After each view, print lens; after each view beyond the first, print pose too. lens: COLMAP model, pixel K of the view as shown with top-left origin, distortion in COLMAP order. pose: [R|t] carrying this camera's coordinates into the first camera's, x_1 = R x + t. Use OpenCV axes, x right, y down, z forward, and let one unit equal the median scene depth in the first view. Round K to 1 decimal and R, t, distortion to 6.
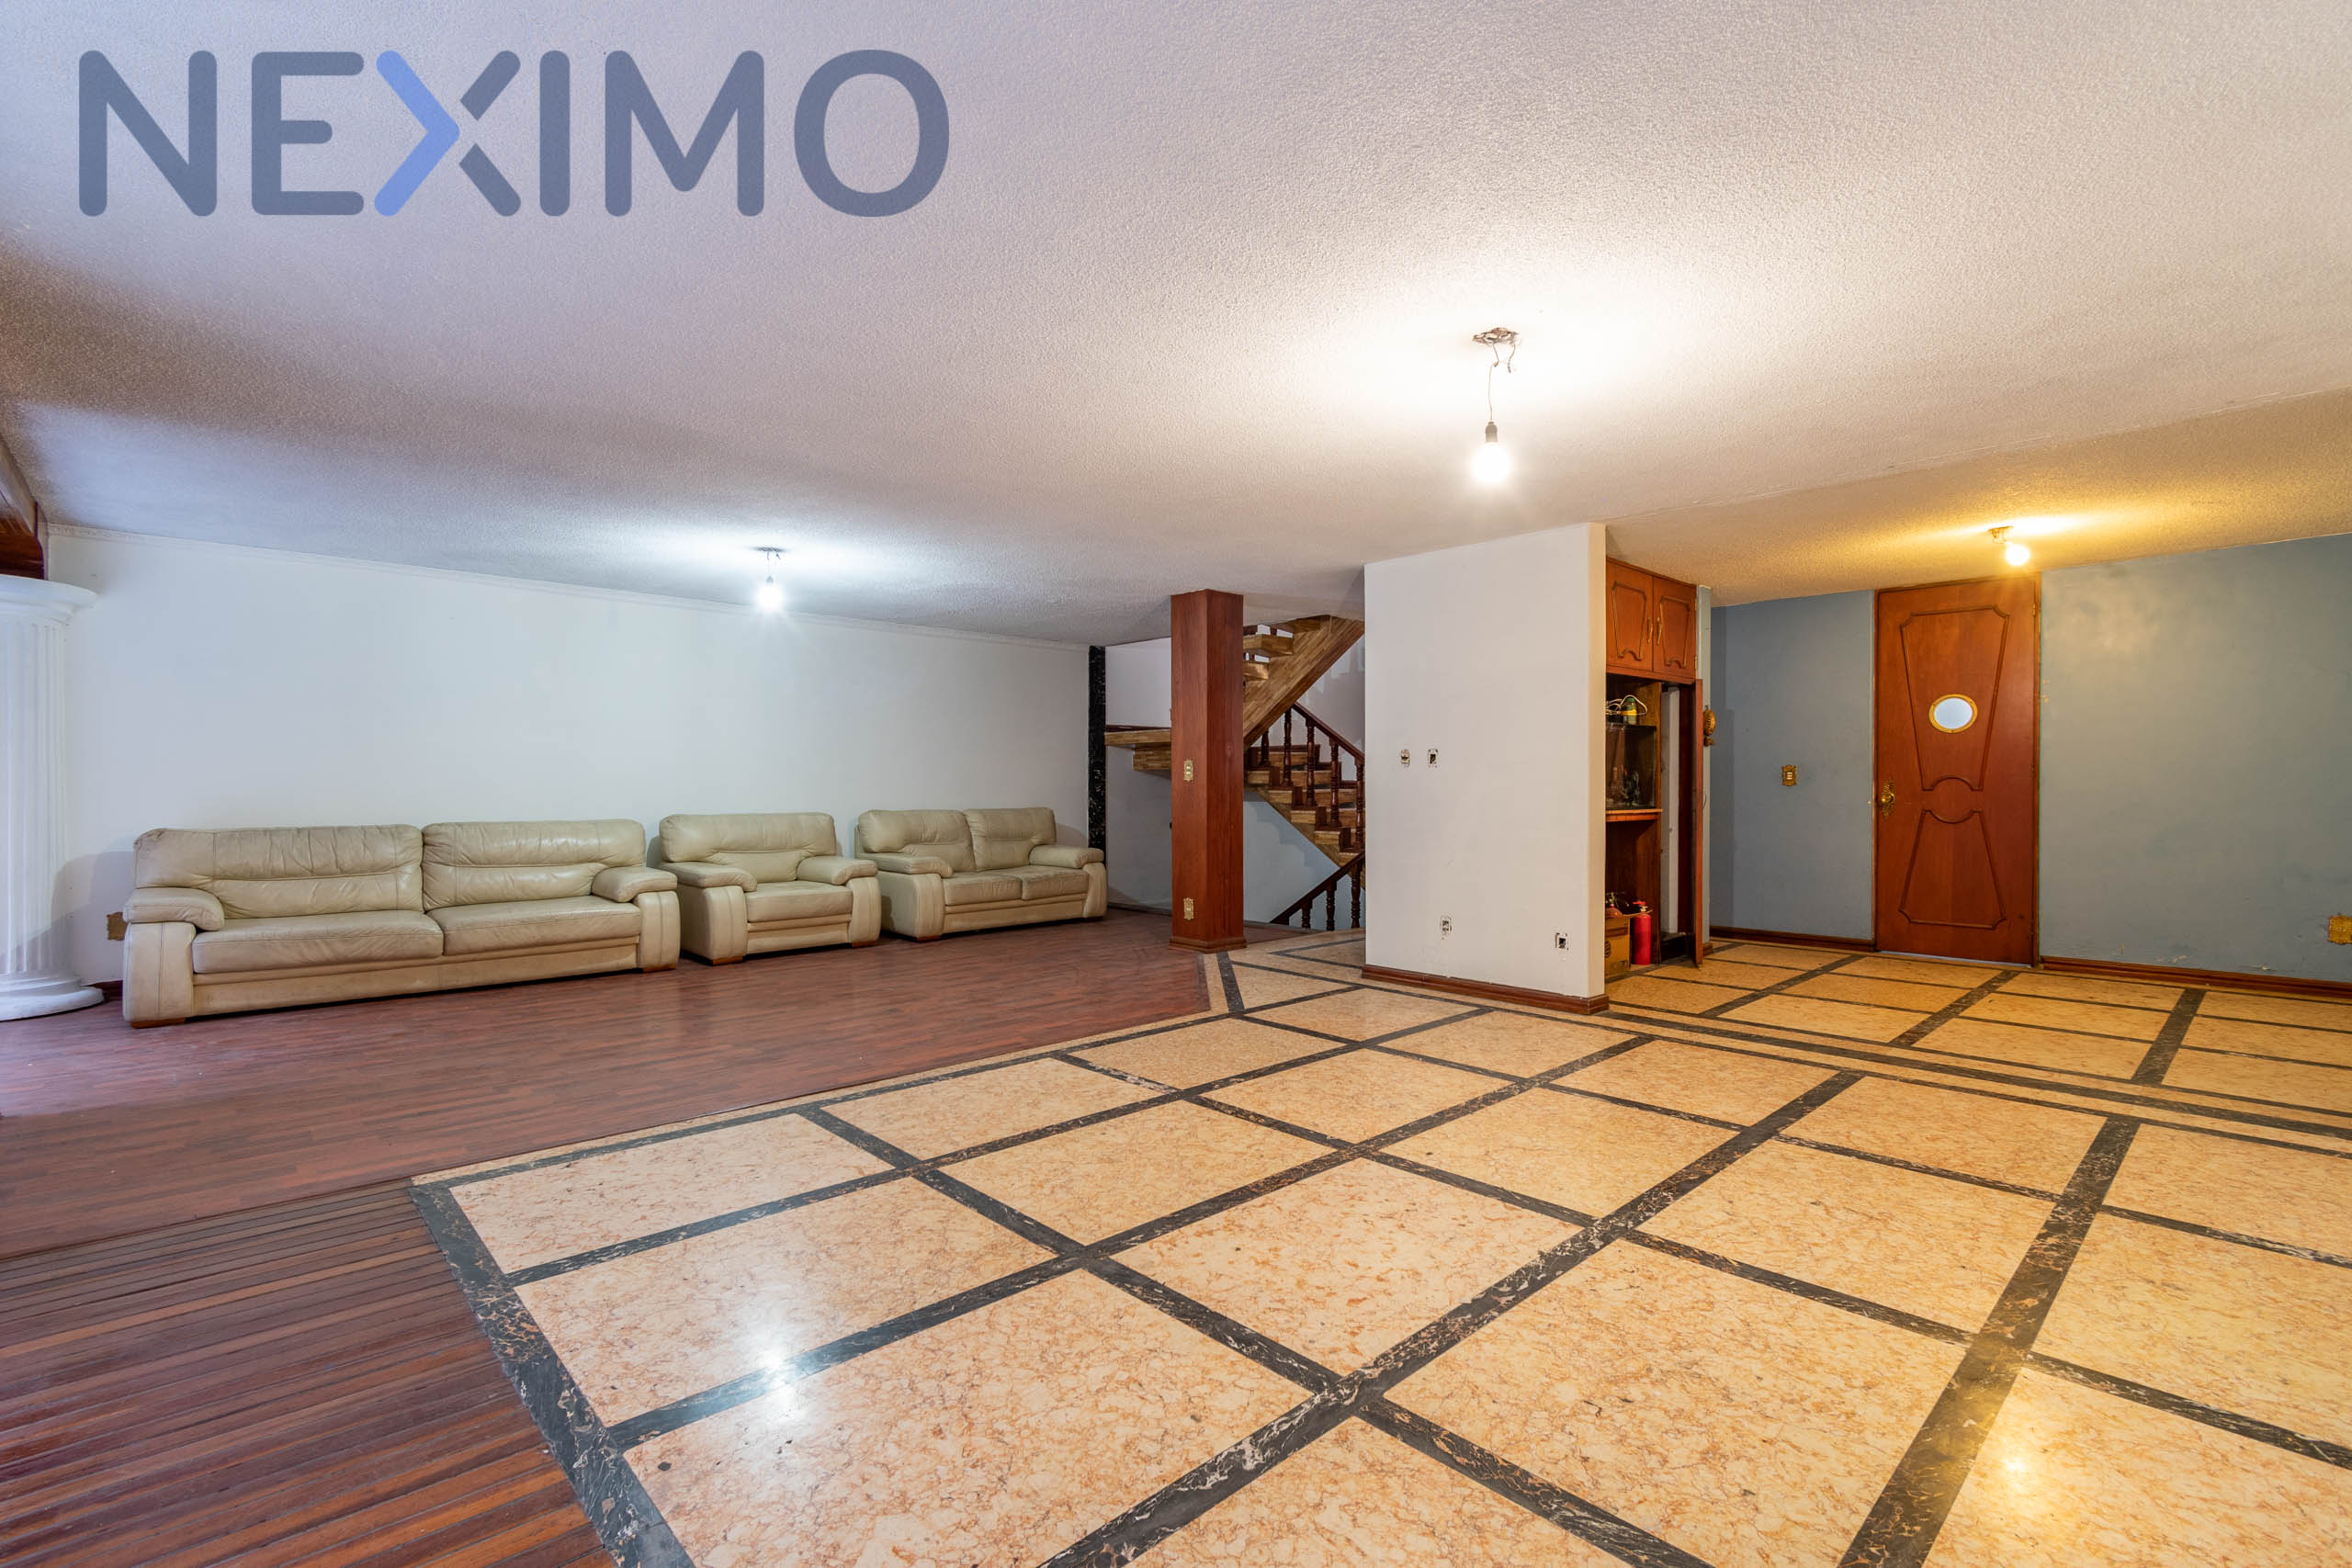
lens RADIAL K [[1062.2, 0, 1171.3], [0, 1062.2, 779.3], [0, 0, 1]] dist [0.003887, -0.001452]
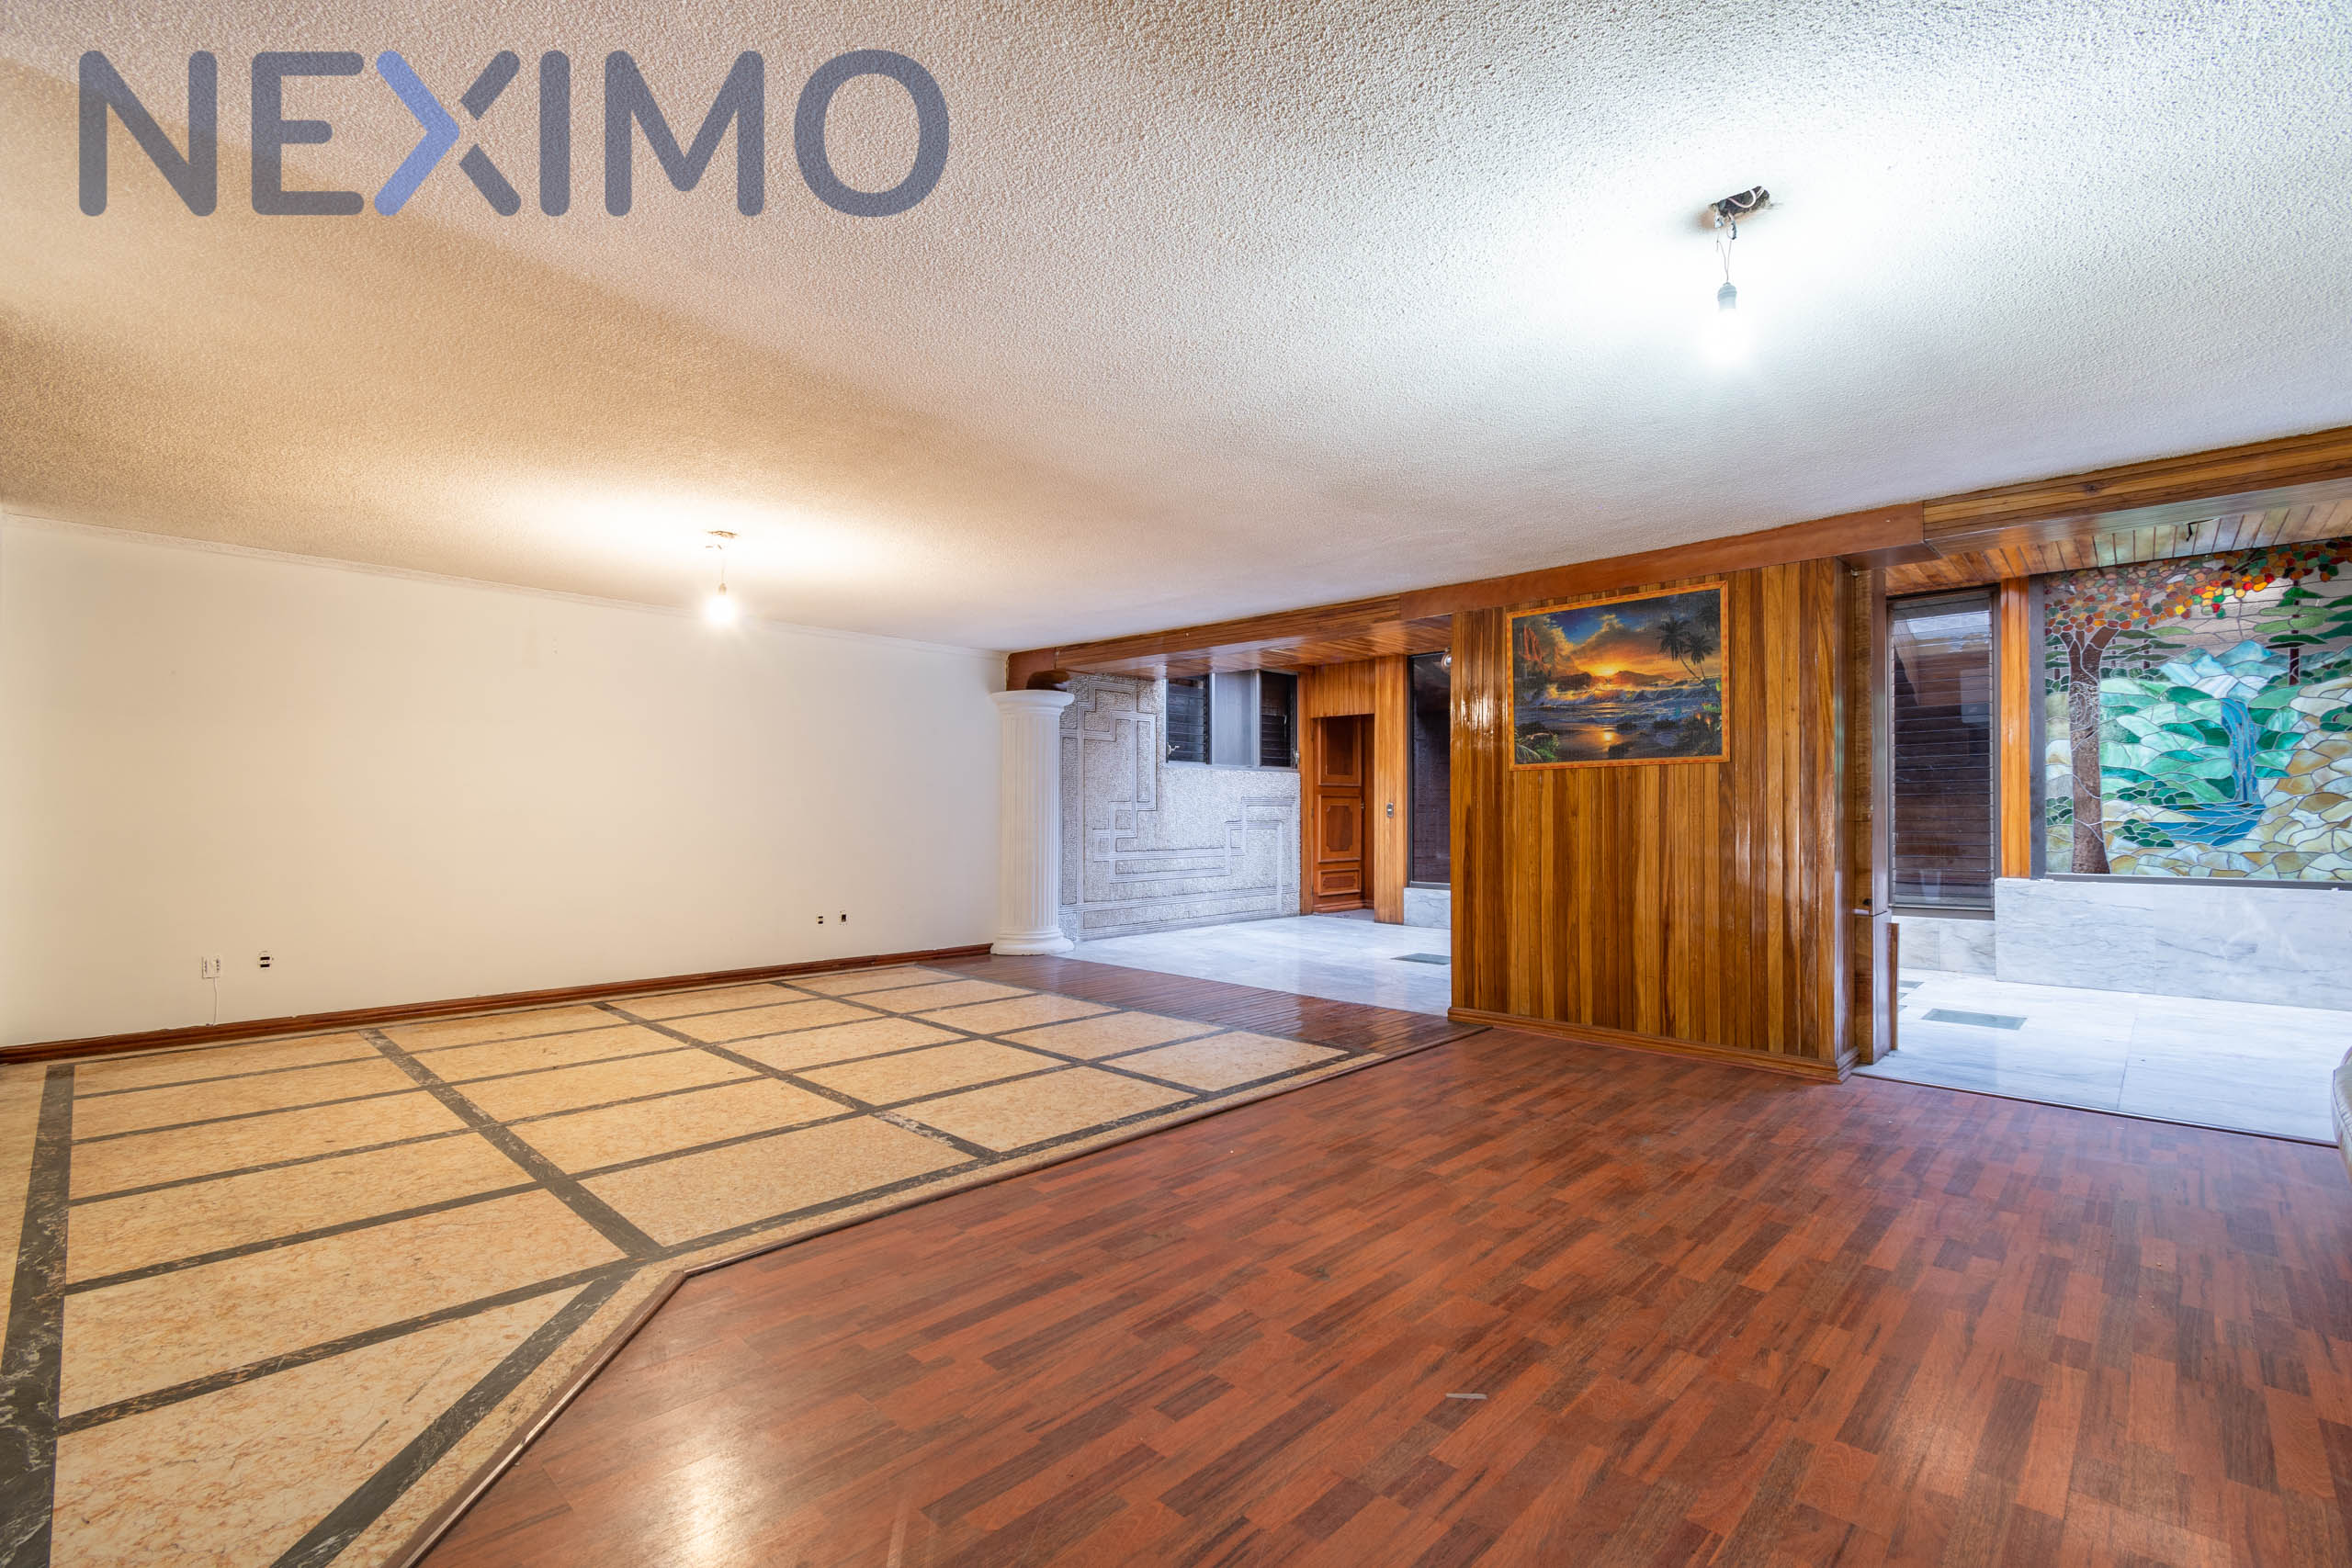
lens RADIAL K [[1035.9, 0, 1155.0], [0, 1035.9, 805.7], [0, 0, 1]] dist [0.003395, 0.000274]
pose [[-0.999169, -0.006100, -0.040309, -0.258046], [-0.005612, 0.999910, -0.012195, 0.007905], [0.040380, -0.011959, -0.999113, 2.326144]]
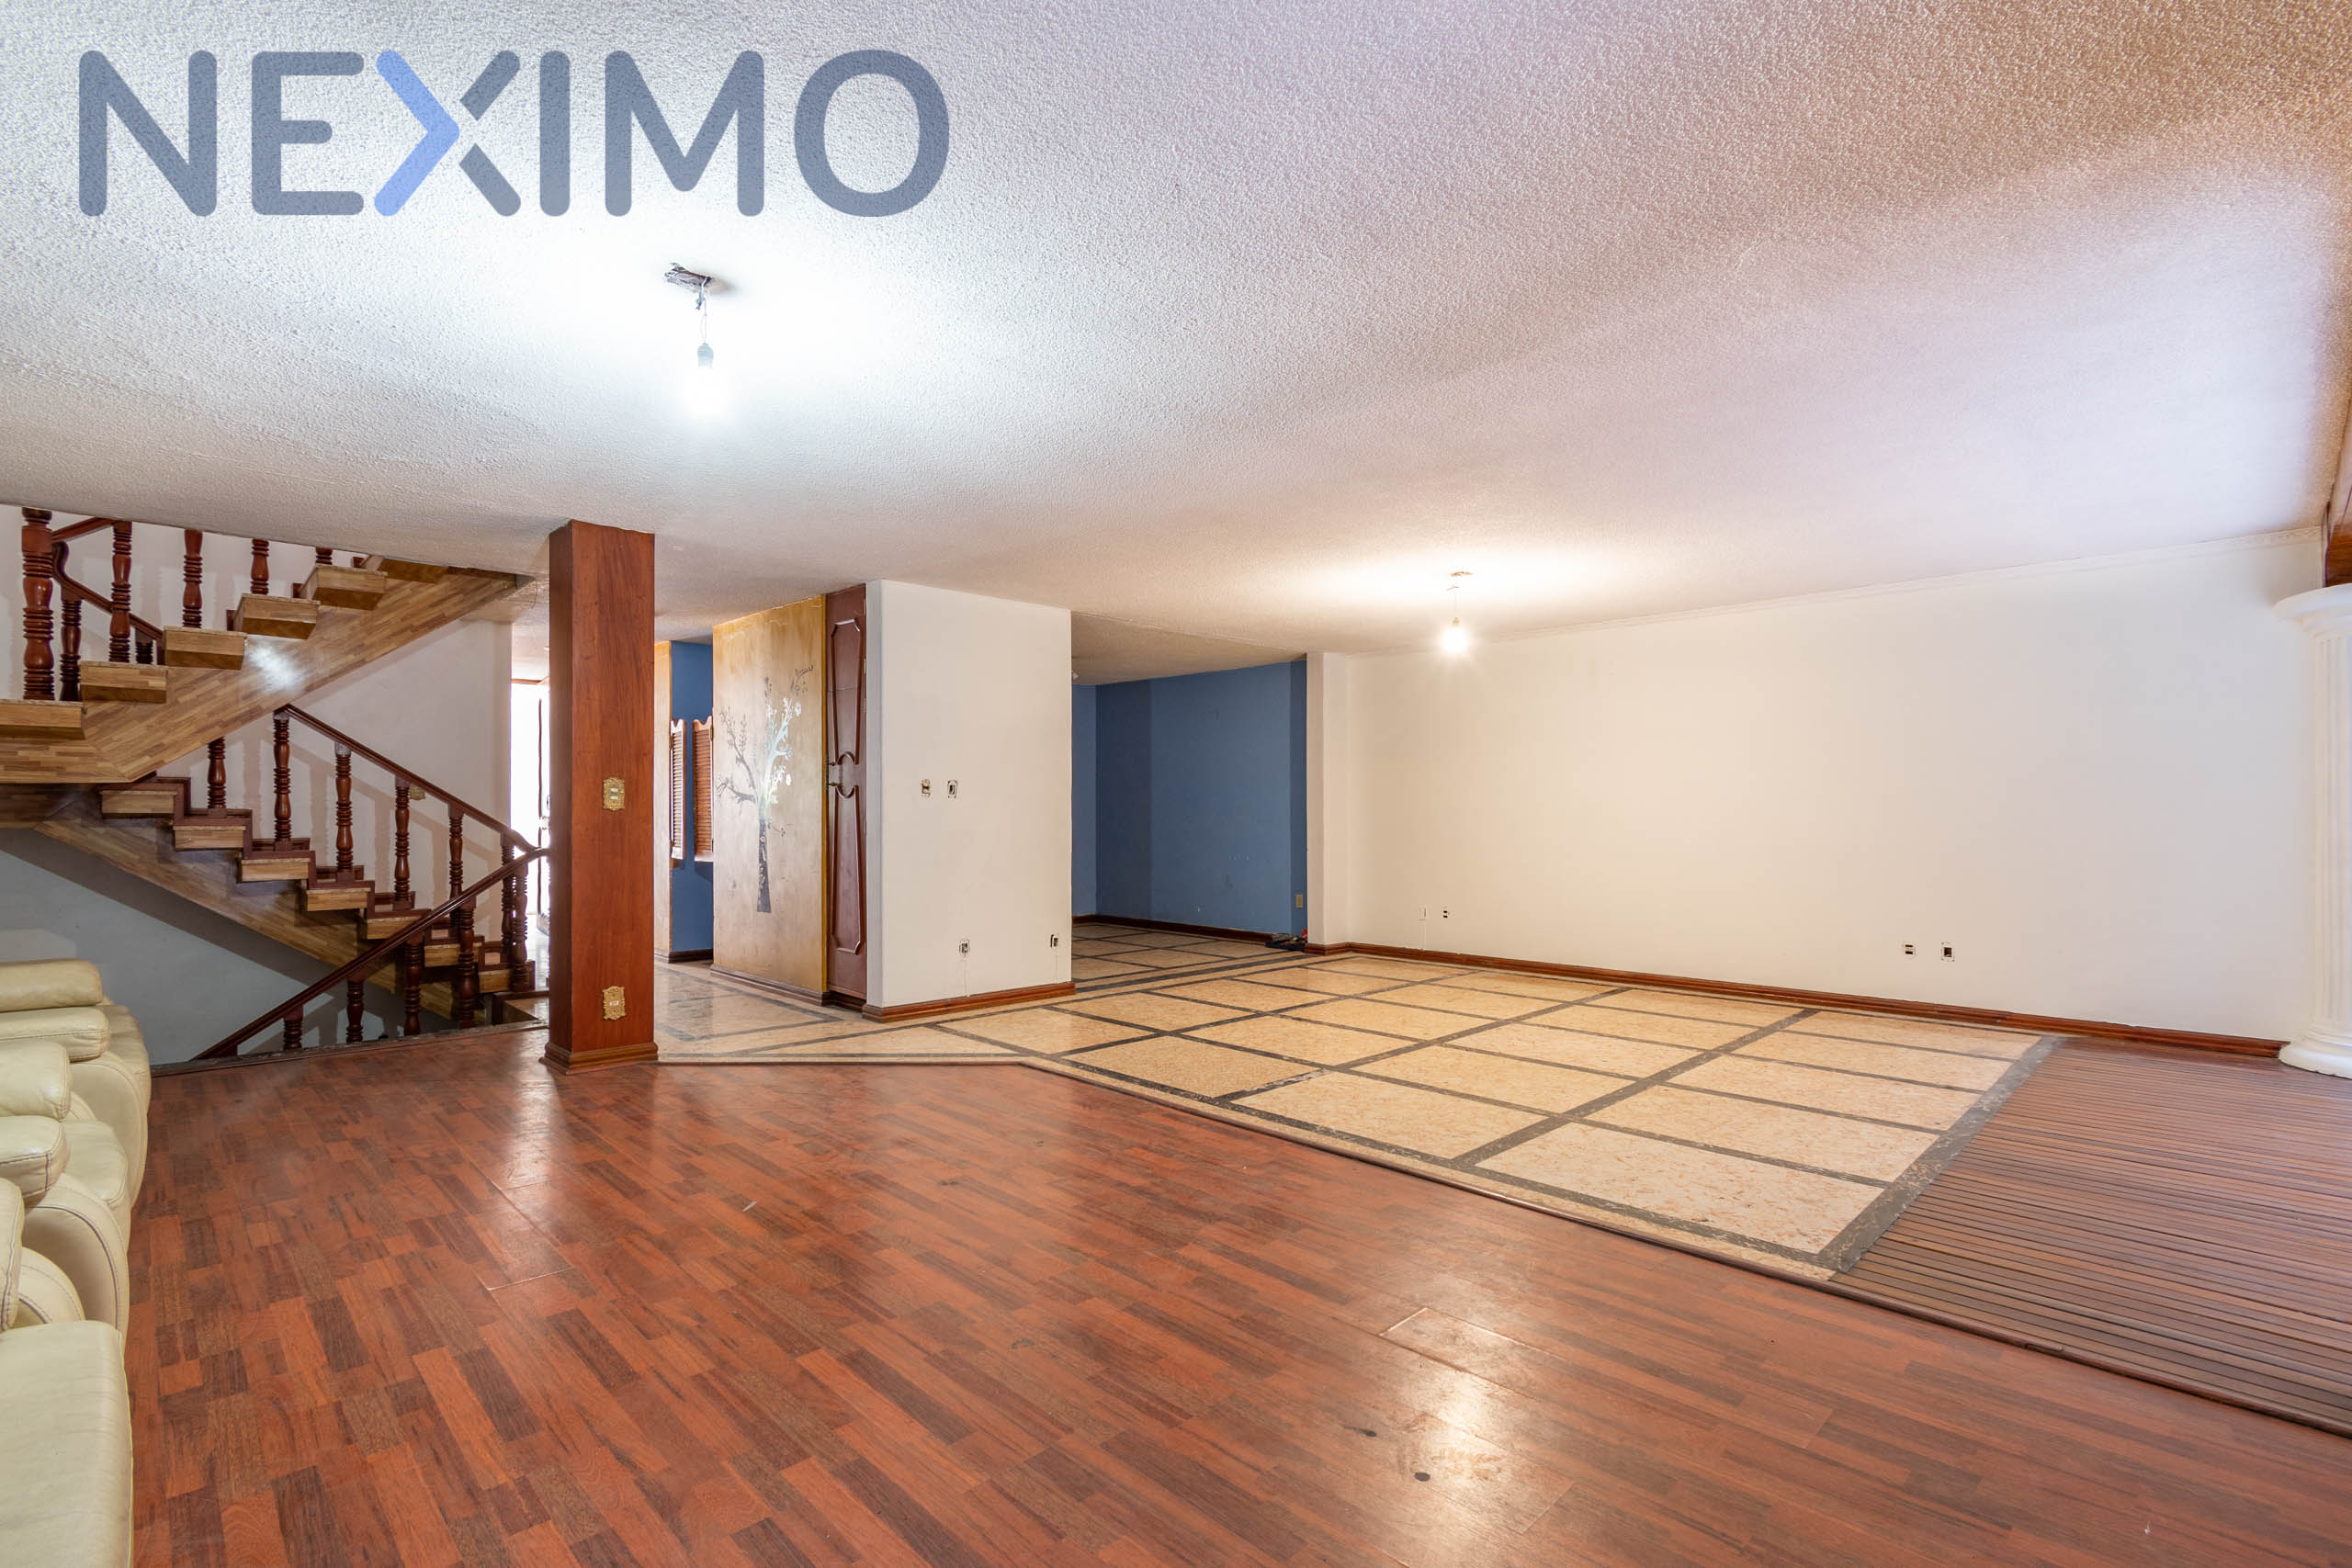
lens RADIAL K [[1070.0, 0, 1188.4], [0, 1070.0, 798.3], [0, 0, 1]] dist [0.002539, -0.000643]
pose [[-0.030954, 0.012717, 0.999440, -1.401221], [-0.005465, 0.999902, -0.012892, 0.000686], [-0.999506, -0.005861, -0.030882, 1.381415]]
